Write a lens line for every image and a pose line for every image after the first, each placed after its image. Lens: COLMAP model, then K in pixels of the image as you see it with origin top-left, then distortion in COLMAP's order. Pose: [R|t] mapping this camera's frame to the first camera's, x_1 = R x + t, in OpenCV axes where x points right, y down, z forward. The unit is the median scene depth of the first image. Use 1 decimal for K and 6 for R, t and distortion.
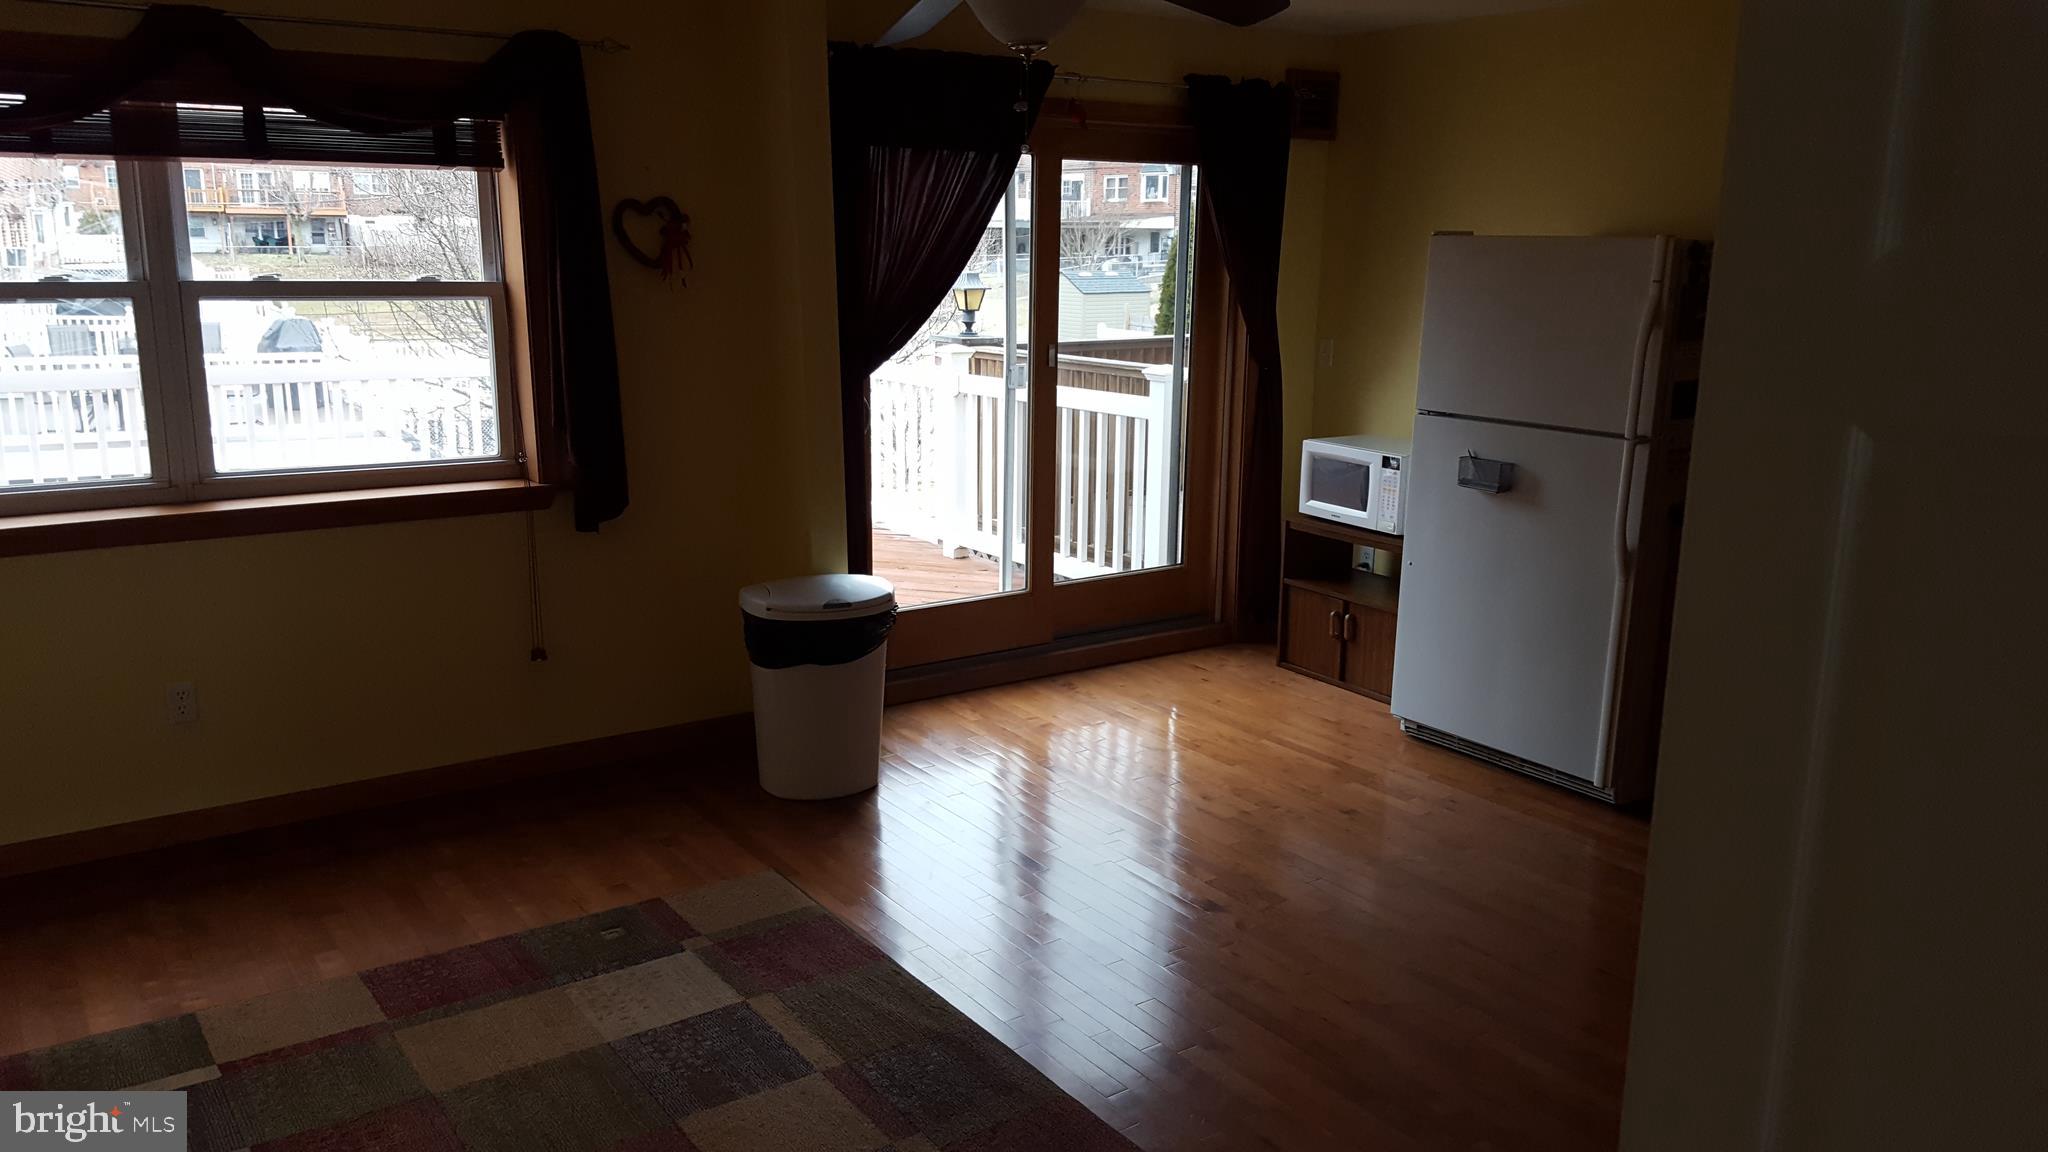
lens RADIAL K [[1526.9, 0, 1024.0], [0, 1526.9, 576.0], [0, 0, 1]] dist [0.152741, -0.208136]
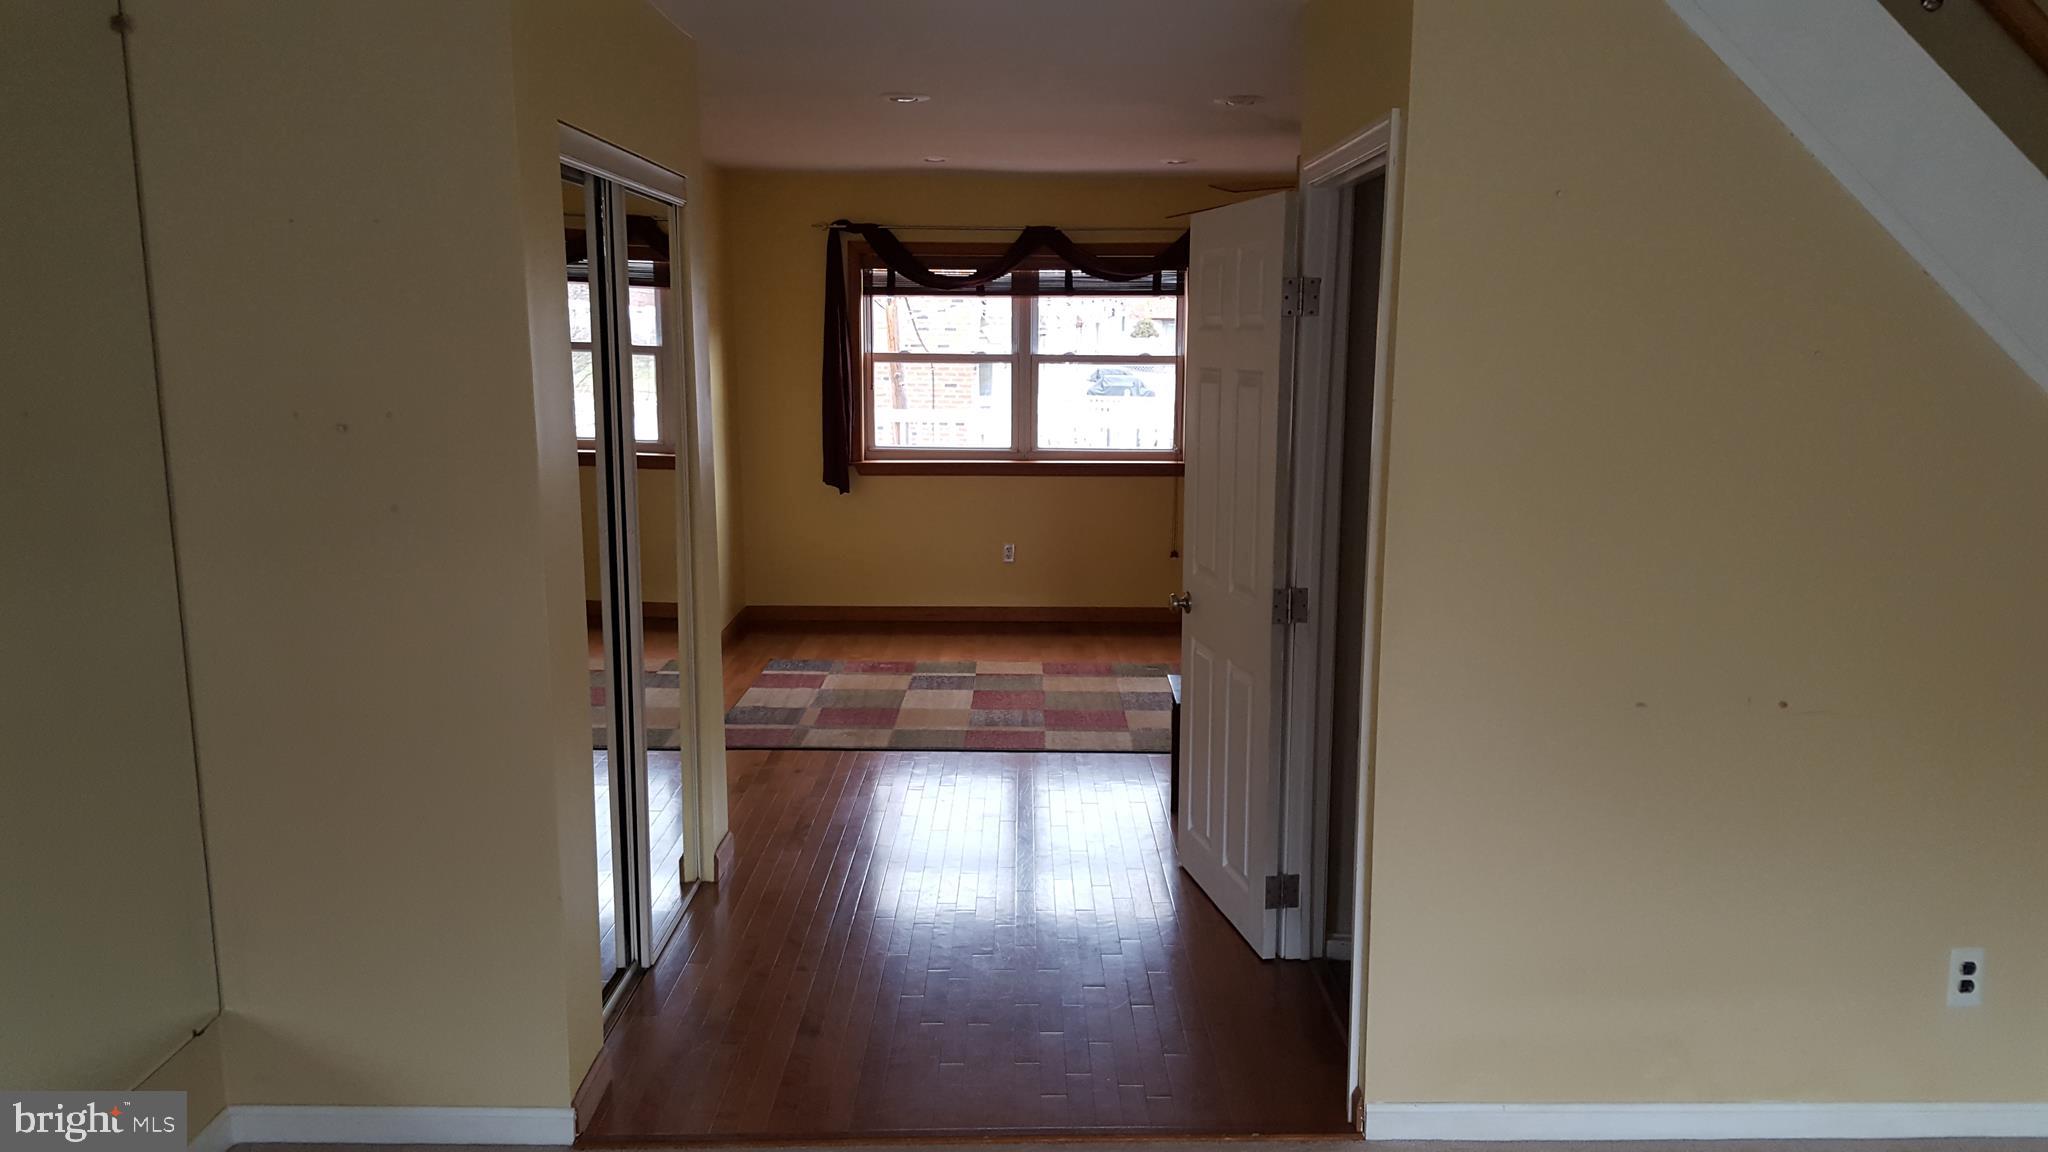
lens RADIAL K [[1526.9, 0, 1024.0], [0, 1526.9, 576.0], [0, 0, 1]] dist [0.152741, -0.208136]
pose [[0.819695, 0.081236, -0.567011, 0.642511], [-0.114460, 0.993157, -0.023178, 0.155801], [0.561248, 0.083898, 0.823384, -0.671366]]
